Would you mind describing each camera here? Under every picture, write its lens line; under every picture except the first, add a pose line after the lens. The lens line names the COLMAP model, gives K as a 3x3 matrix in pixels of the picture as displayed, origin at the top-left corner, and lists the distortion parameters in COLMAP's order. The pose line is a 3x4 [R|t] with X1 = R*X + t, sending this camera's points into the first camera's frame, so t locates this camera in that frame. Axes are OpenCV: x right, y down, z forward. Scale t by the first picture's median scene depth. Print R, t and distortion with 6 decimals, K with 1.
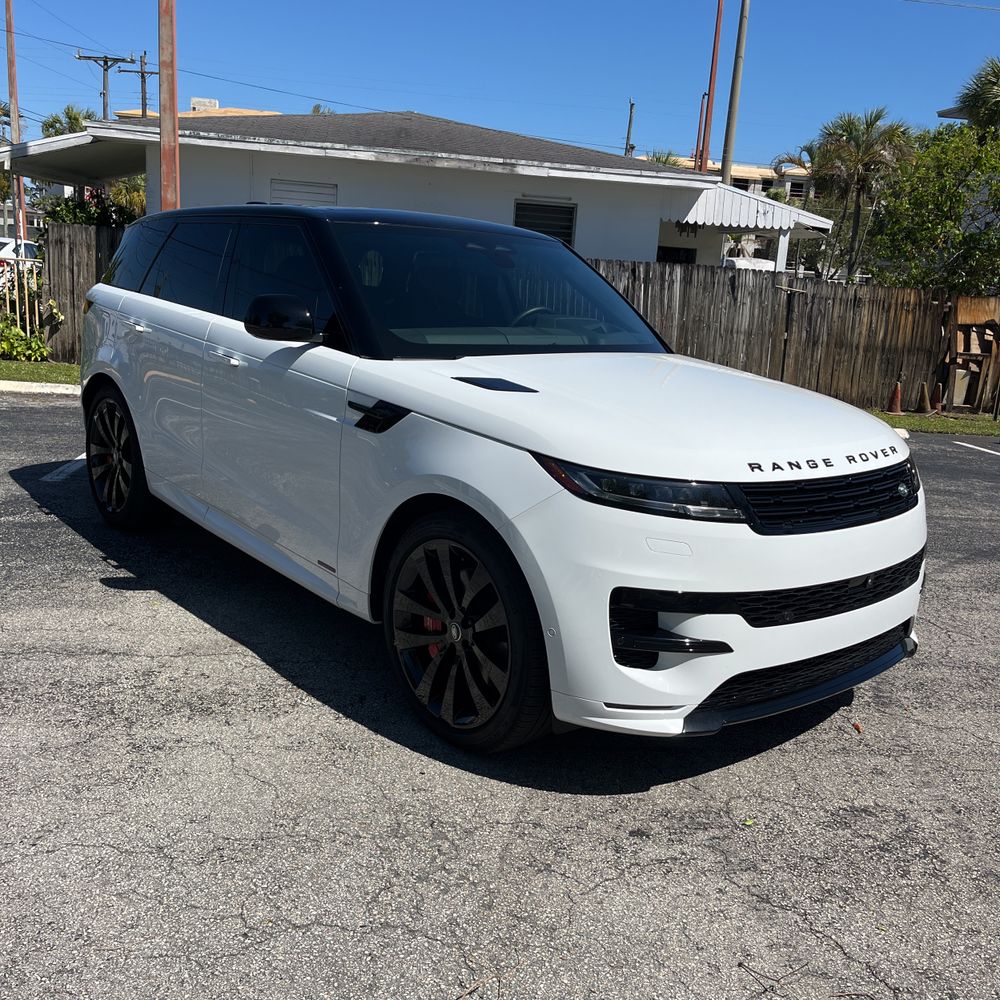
lens RADIAL K [[1024.6, 0, 504.2], [0, 1024.6, 498.4], [0, 0, 1]] dist [0.041739, -0.044103]
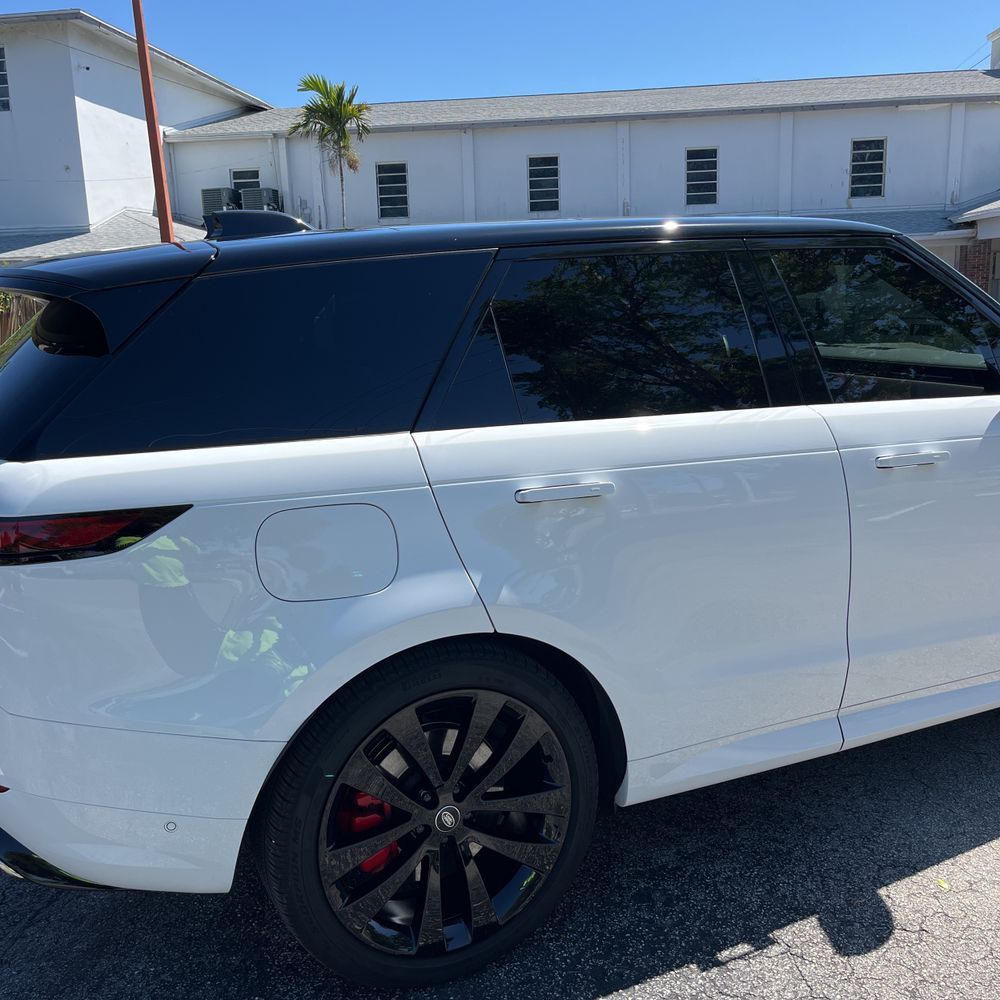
lens RADIAL K [[1009.1, 0, 505.3], [0, 1009.1, 499.0], [0, 0, 1]] dist [0.042813, -0.040347]
pose [[0.228407, -0.277418, 0.933204, -0.343193], [0.266911, 0.939659, 0.214009, -0.116892], [-0.936263, 0.200201, 0.288671, 0.396835]]
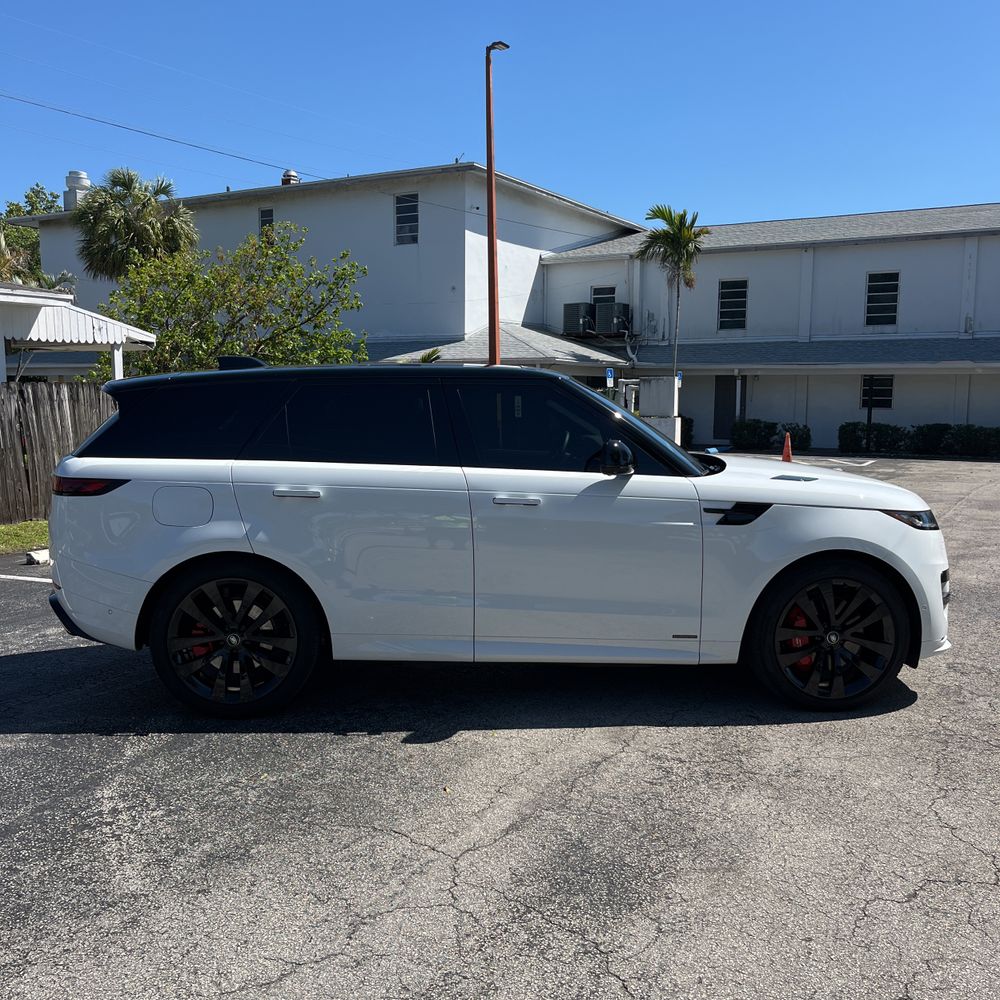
lens RADIAL K [[1024.6, 0, 504.2], [0, 1024.6, 498.4], [0, 0, 1]] dist [0.041739, -0.044103]
pose [[0.591452, -0.149230, 0.792411, -0.444854], [0.216600, 0.976009, 0.022137, -0.062375], [-0.776704, 0.158543, 0.609586, 0.116881]]
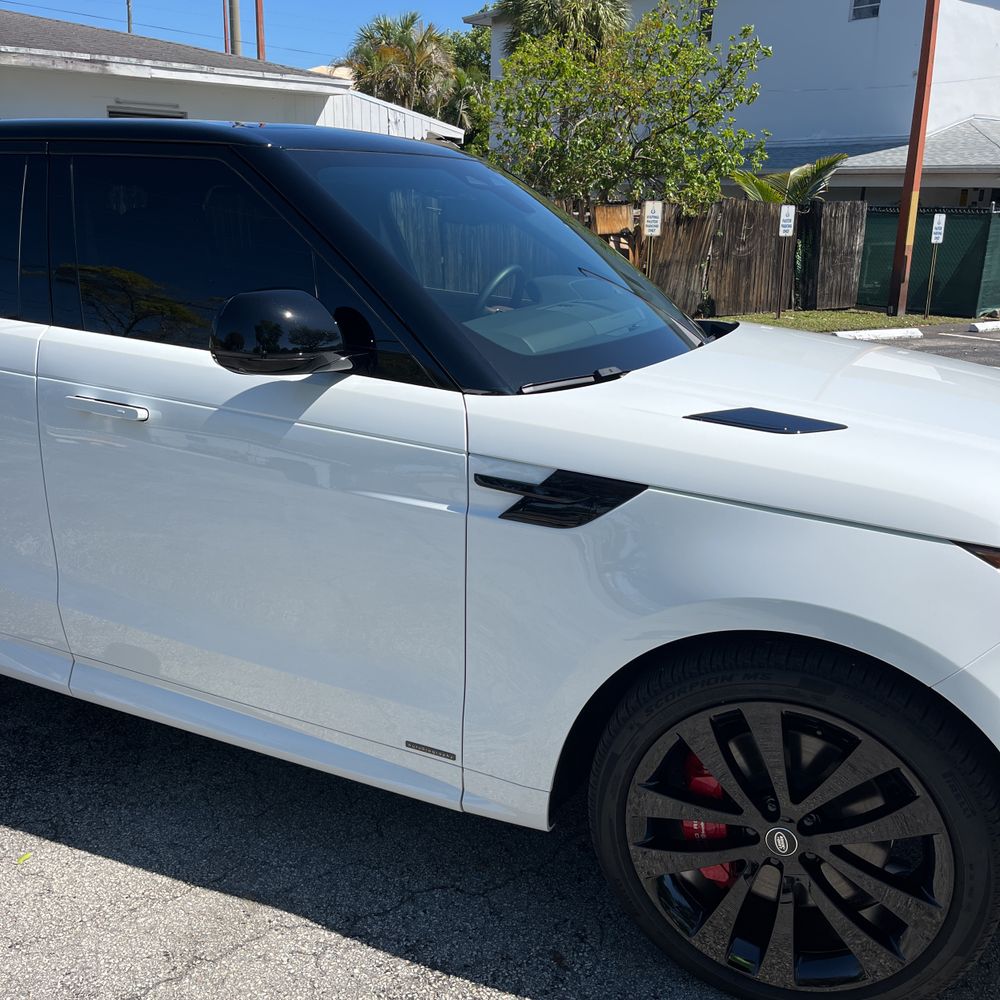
lens RADIAL K [[1024.6, 0, 504.2], [0, 1024.6, 498.4], [0, 0, 1]] dist [0.041739, -0.044103]
pose [[0.896284, -0.163914, 0.412077, -0.118646], [0.130276, 0.985506, 0.108653, -0.044960], [-0.423914, -0.043700, 0.904647, 0.152720]]
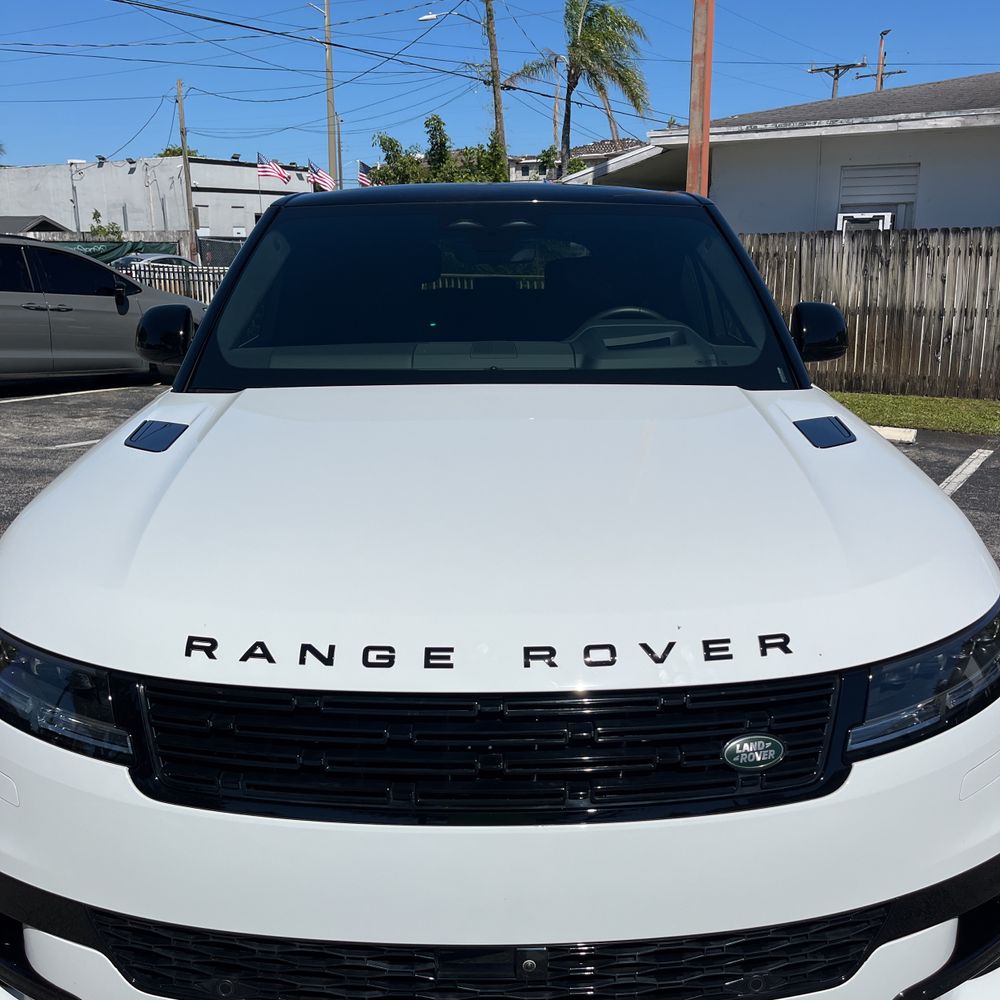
lens RADIAL K [[1009.1, 0, 505.3], [0, 1009.1, 499.0], [0, 0, 1]] dist [0.042813, -0.040347]
pose [[0.760412, 0.089178, -0.643289, 0.169573], [-0.090887, 0.995392, 0.030555, -0.032843], [0.643050, 0.035232, 0.765013, 0.193763]]
